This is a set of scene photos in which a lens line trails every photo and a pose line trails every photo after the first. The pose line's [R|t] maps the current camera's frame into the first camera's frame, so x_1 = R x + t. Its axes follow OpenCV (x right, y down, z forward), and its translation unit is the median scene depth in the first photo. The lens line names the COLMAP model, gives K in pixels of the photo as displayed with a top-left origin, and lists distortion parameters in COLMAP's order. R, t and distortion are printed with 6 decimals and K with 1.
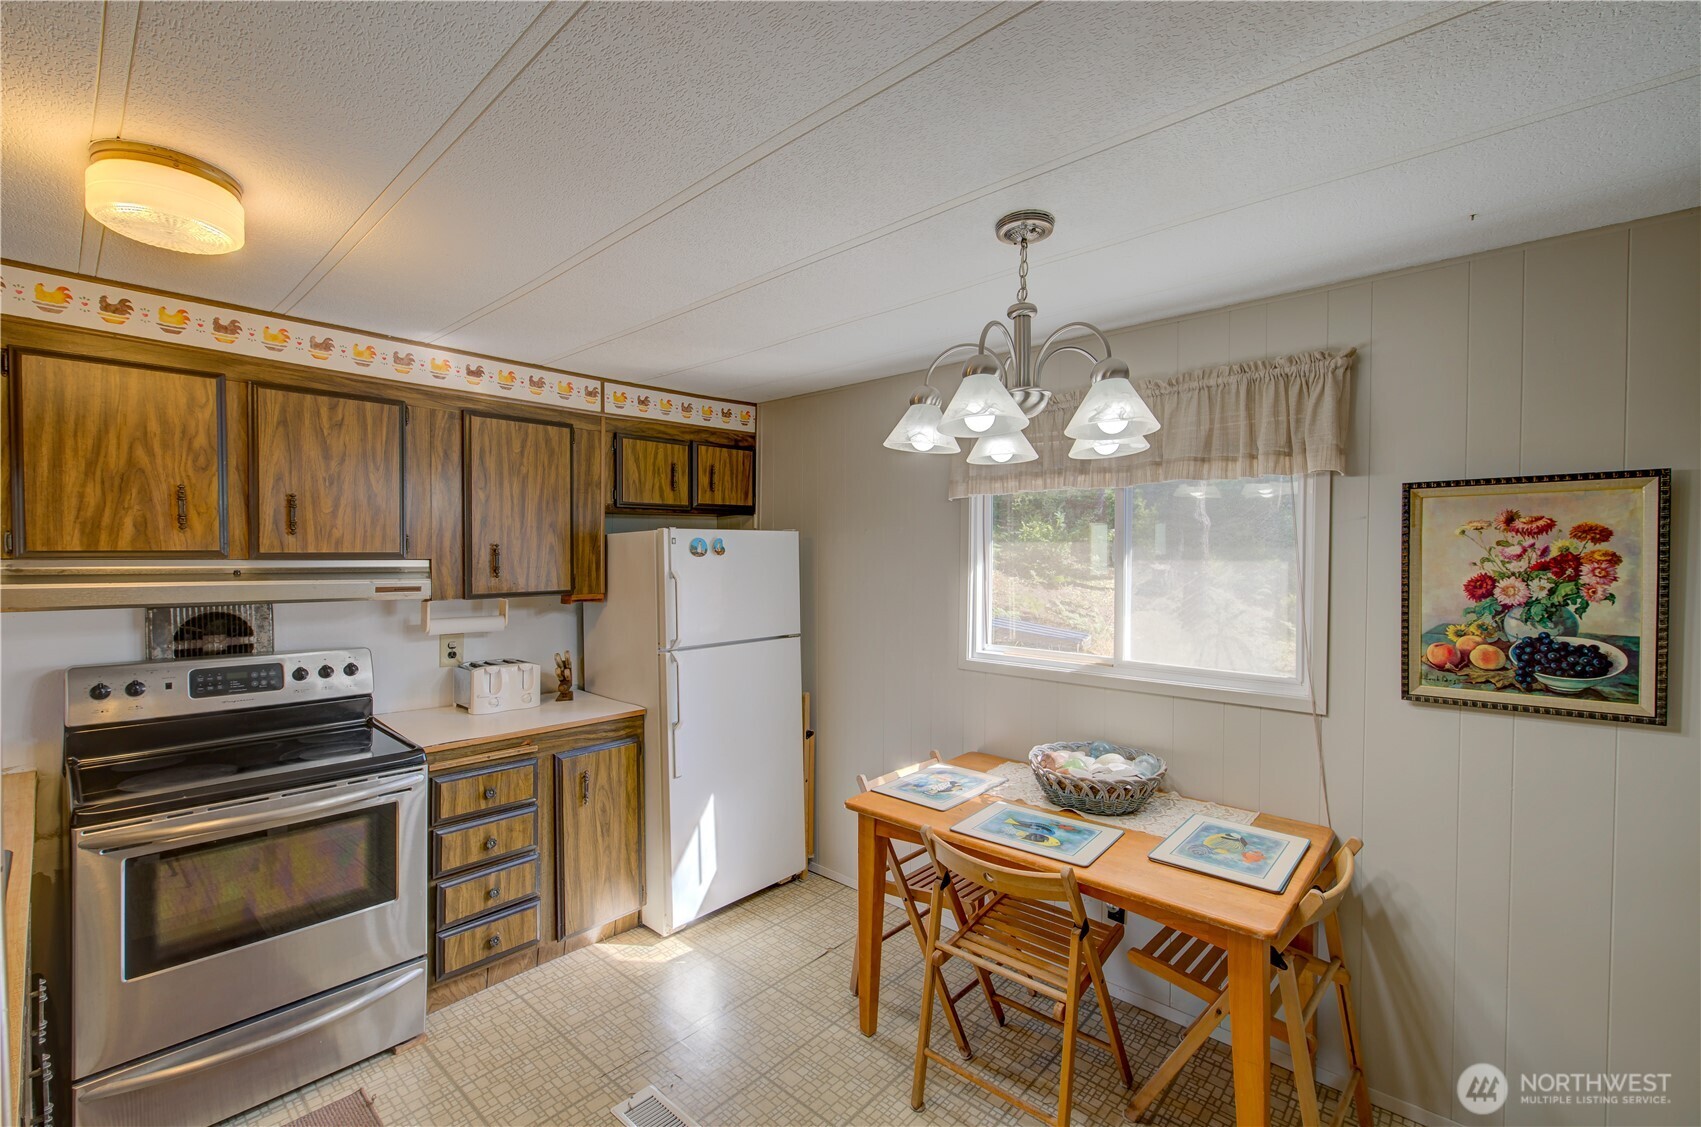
lens RADIAL K [[716.6, 0, 850.5], [0, 716.6, 561.9], [0, 0, 1]] dist [-0.001878, -0.000426]
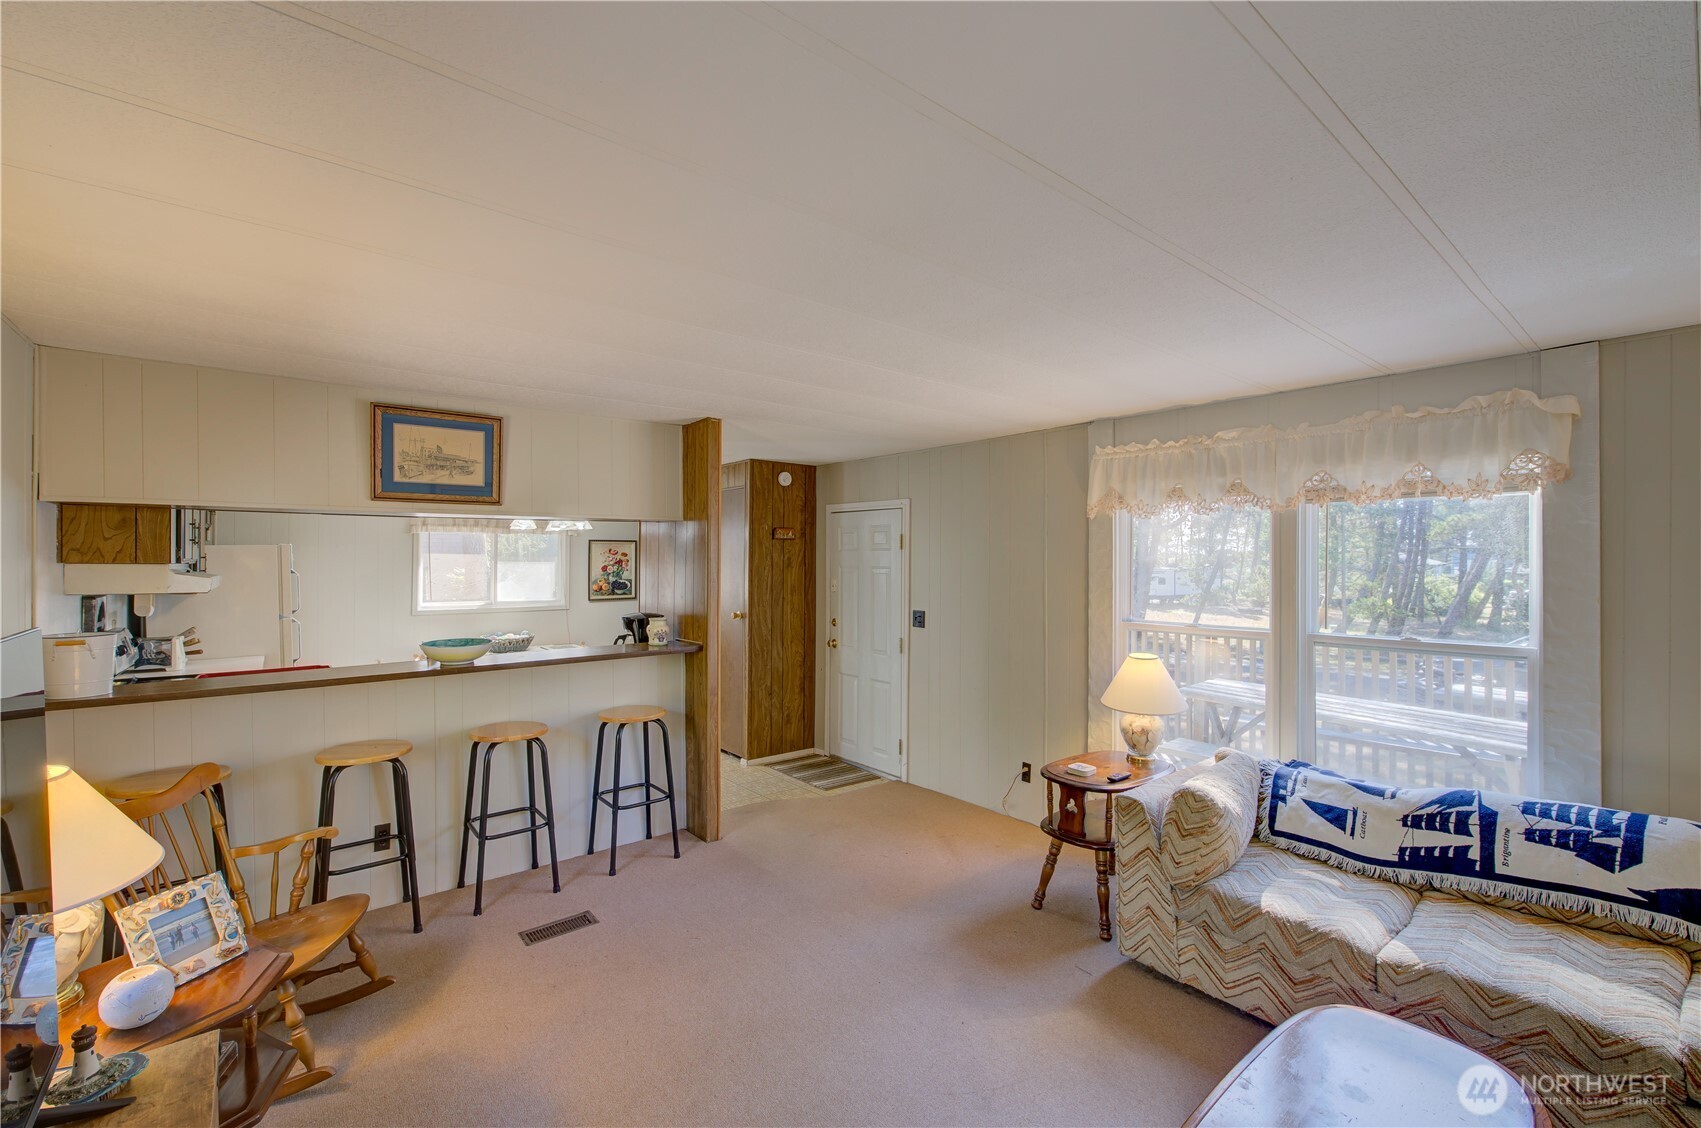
lens RADIAL K [[716.6, 0, 853.4], [0, 716.6, 561.9], [0, 0, 1]] dist [-0.001878, -0.000426]
pose [[0.156525, 0.000917, 0.987674, -2.038816], [0.007777, 0.999967, -0.002161, 0.015338], [-0.987643, 0.008020, 0.156513, -0.683189]]
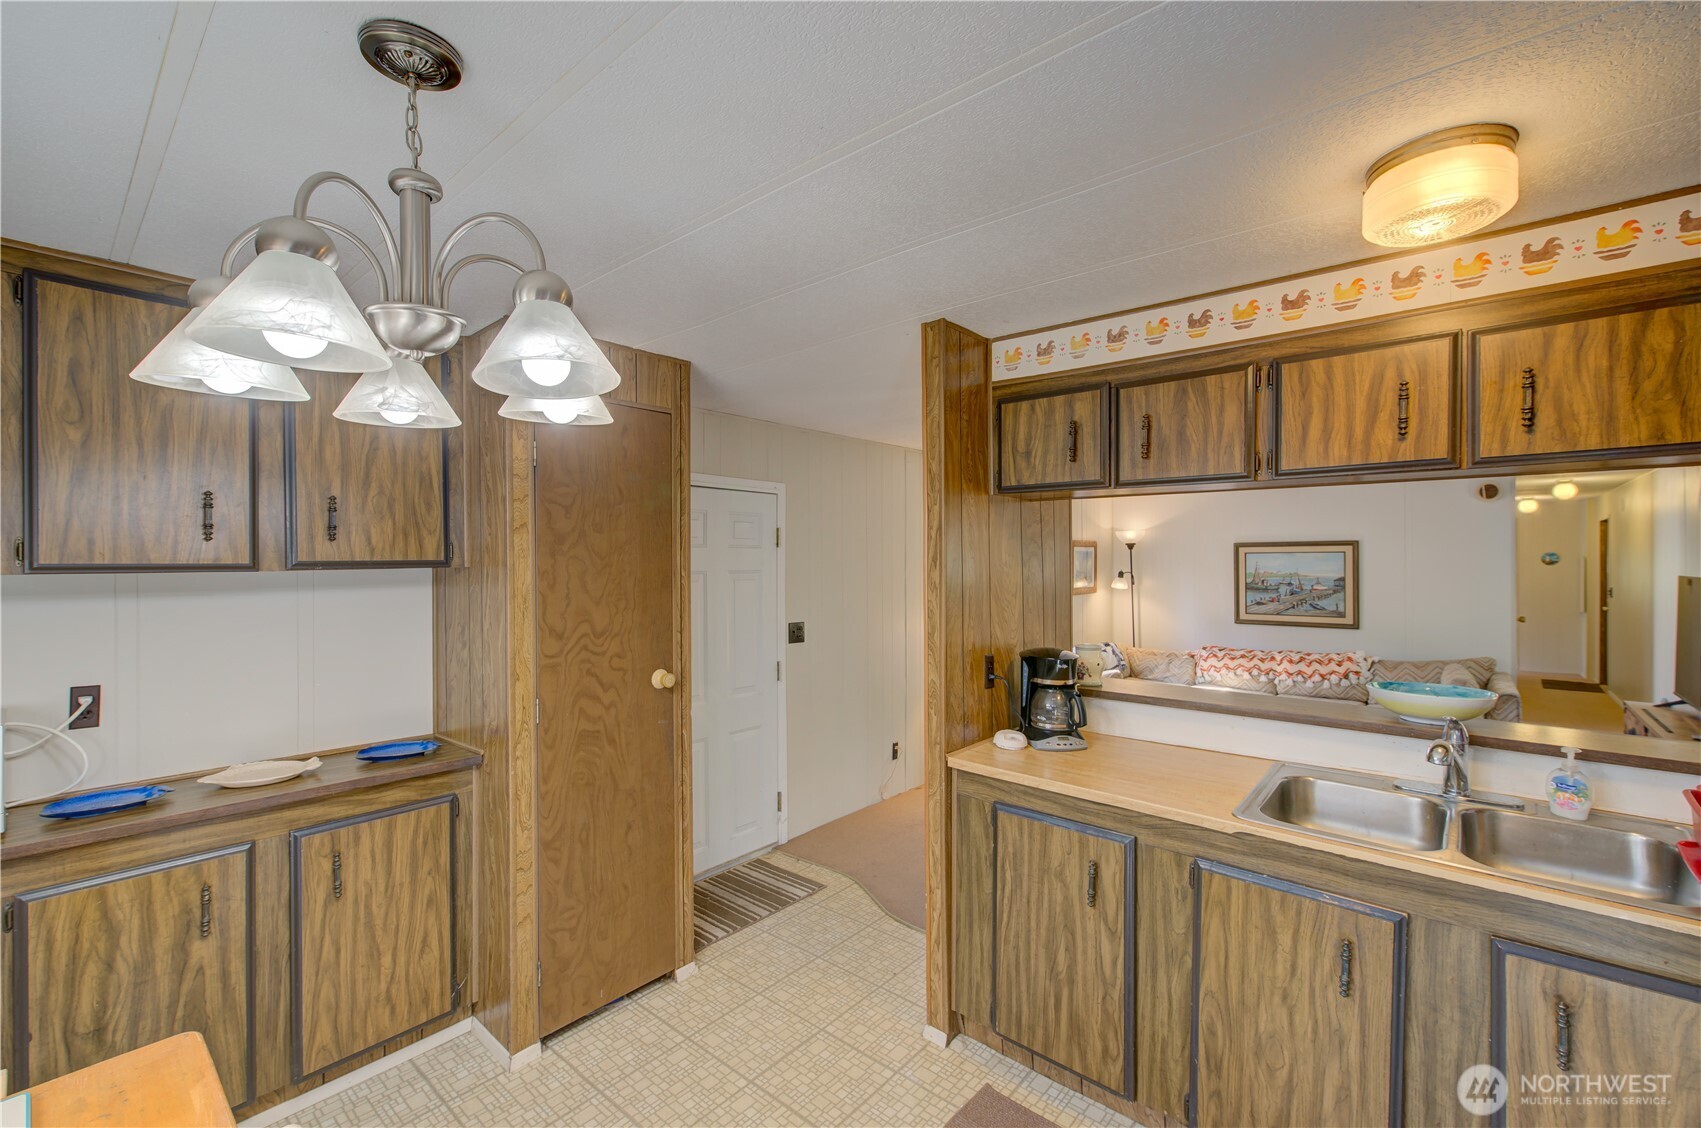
lens RADIAL K [[716.6, 0, 856.2], [0, 716.6, 563.3], [0, 0, 1]] dist [-0.001878, -0.000426]
pose [[-0.999903, 0.002215, -0.013746, -0.094726], [0.001995, 0.999870, 0.016010, -0.014461], [0.013780, 0.015982, -0.999777, 1.140477]]
